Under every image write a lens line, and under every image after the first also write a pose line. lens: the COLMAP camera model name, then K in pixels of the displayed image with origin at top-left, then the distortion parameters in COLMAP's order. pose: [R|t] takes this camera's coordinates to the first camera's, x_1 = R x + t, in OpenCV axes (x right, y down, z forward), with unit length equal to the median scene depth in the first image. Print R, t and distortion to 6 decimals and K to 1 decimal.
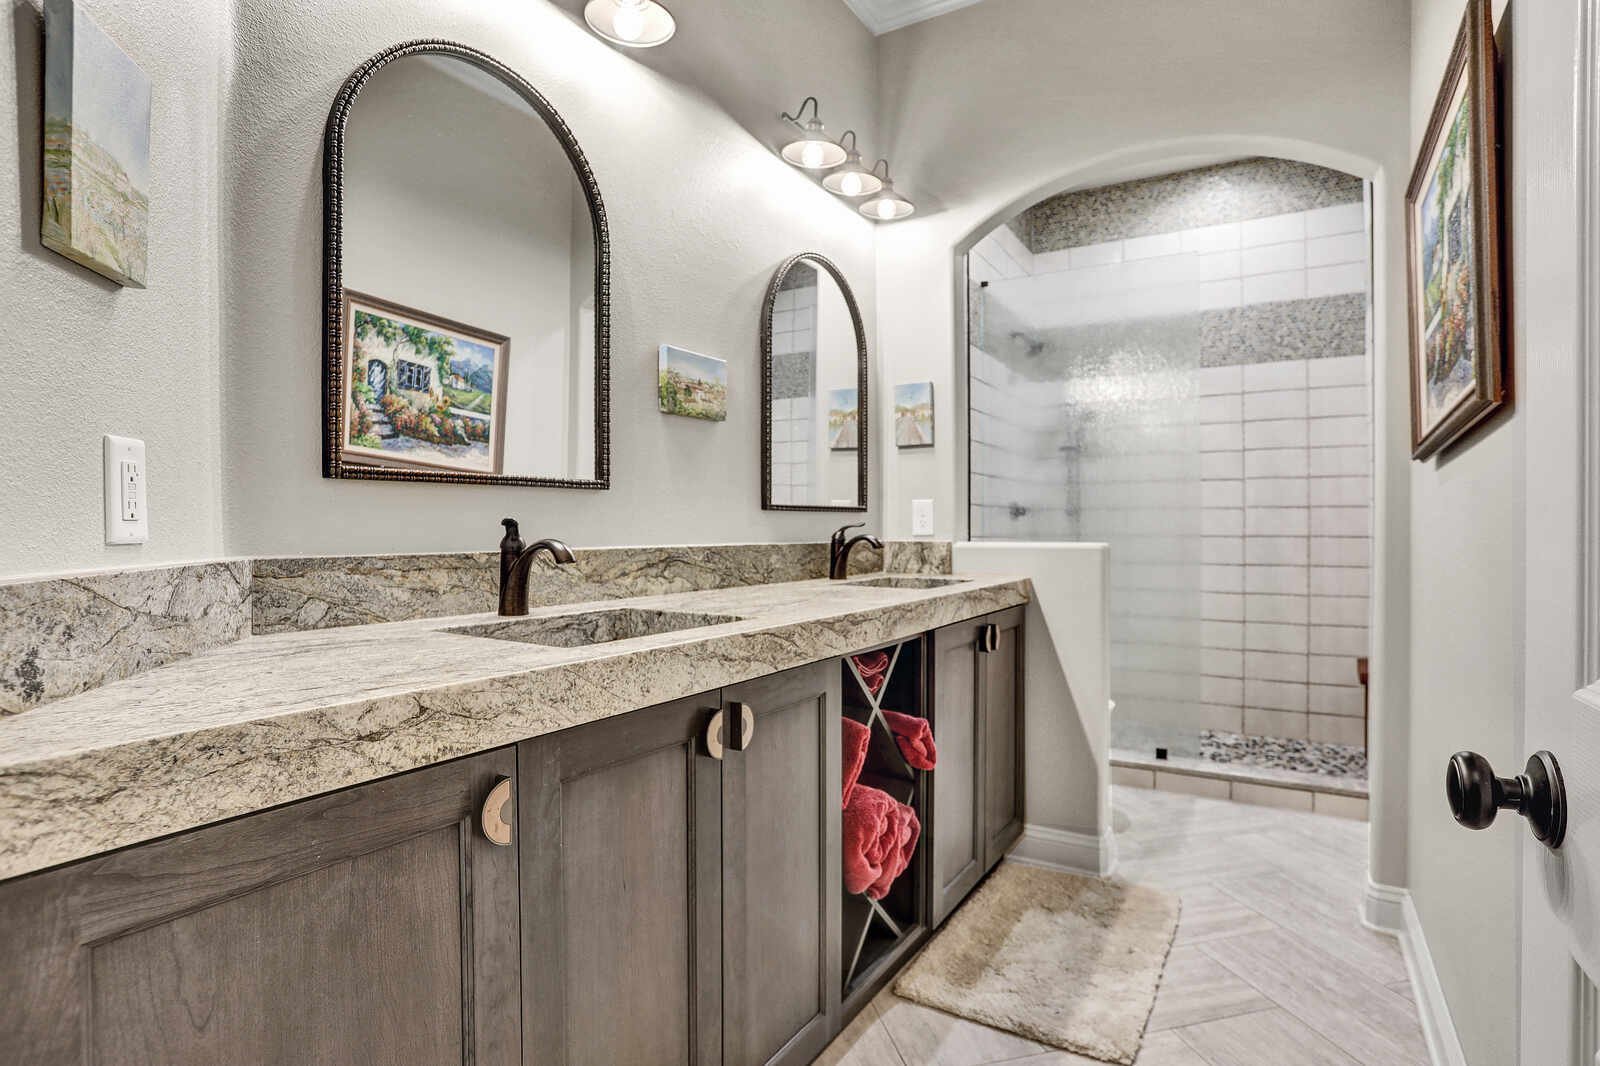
lens RADIAL K [[826.1, 0, 800.0], [0, 826.1, 533.0], [0, 0, 1]] dist [-0.073897, 0.026687]
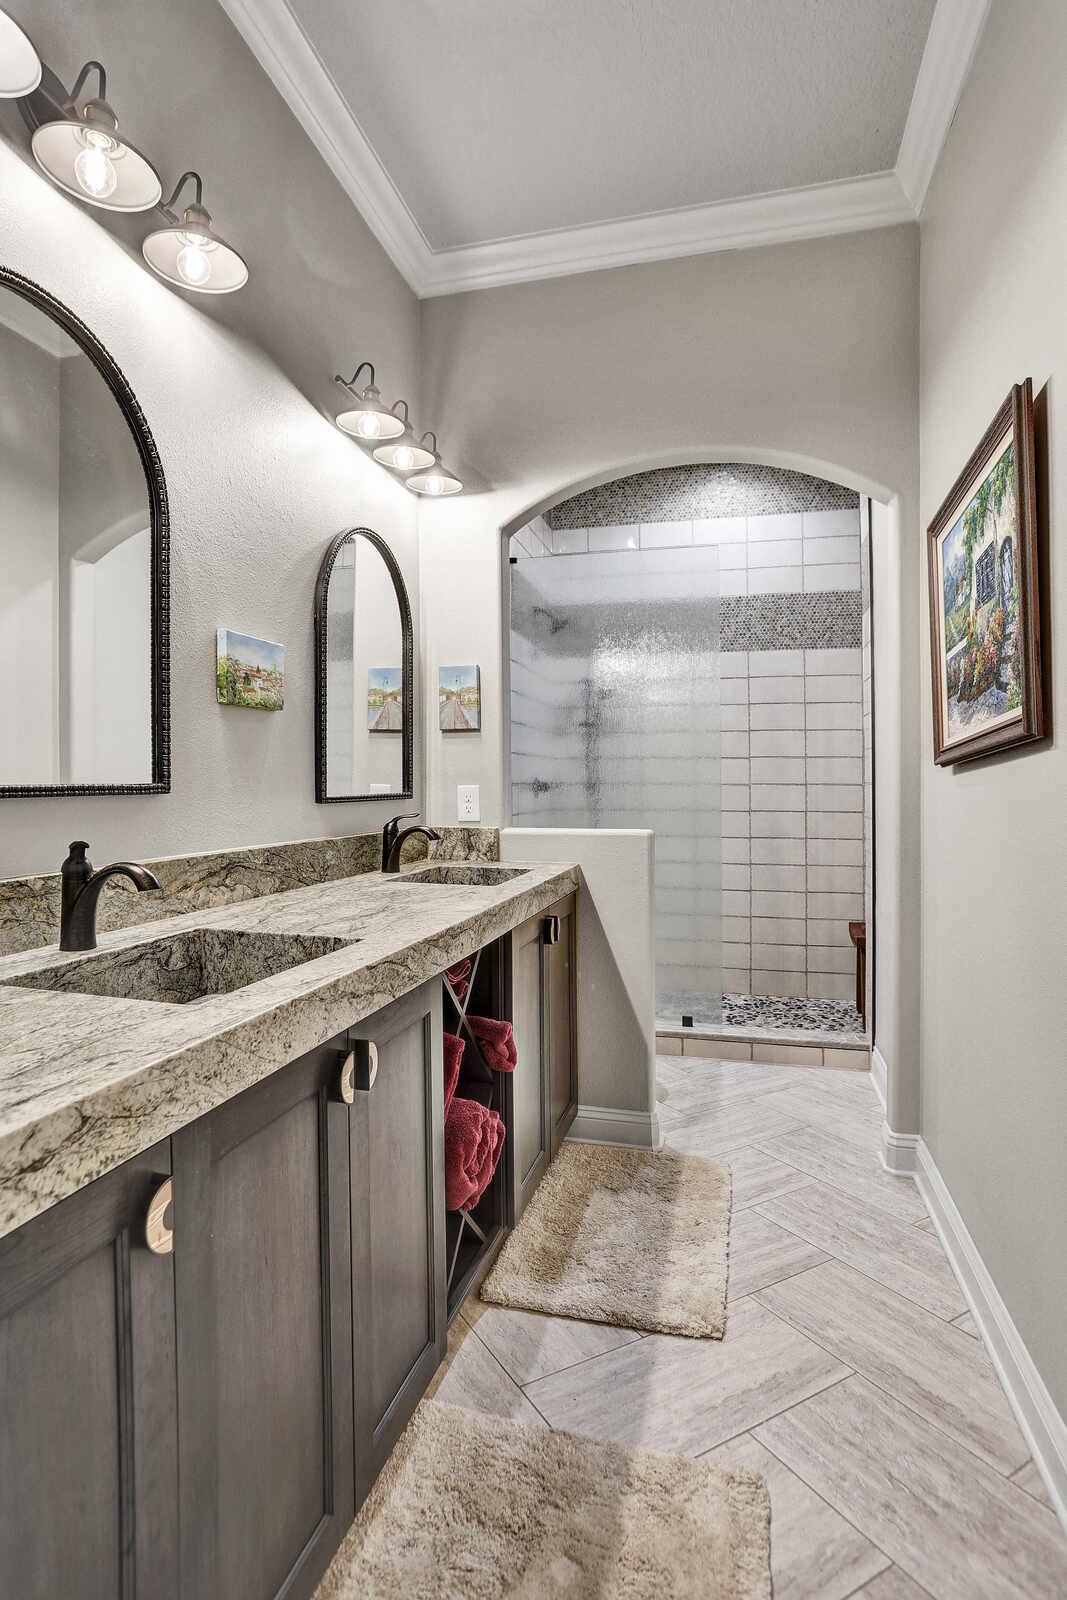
lens RADIAL K [[848.5, 0, 513.3], [0, 848.5, 796.2], [0, 0, 1]] dist [-0.076923, 0.029947]
pose [[0.959098, -0.009782, 0.282906, -0.123825], [0.006676, 0.999906, 0.011941, -0.055441], [-0.282996, -0.009564, 0.959073, 0.026298]]
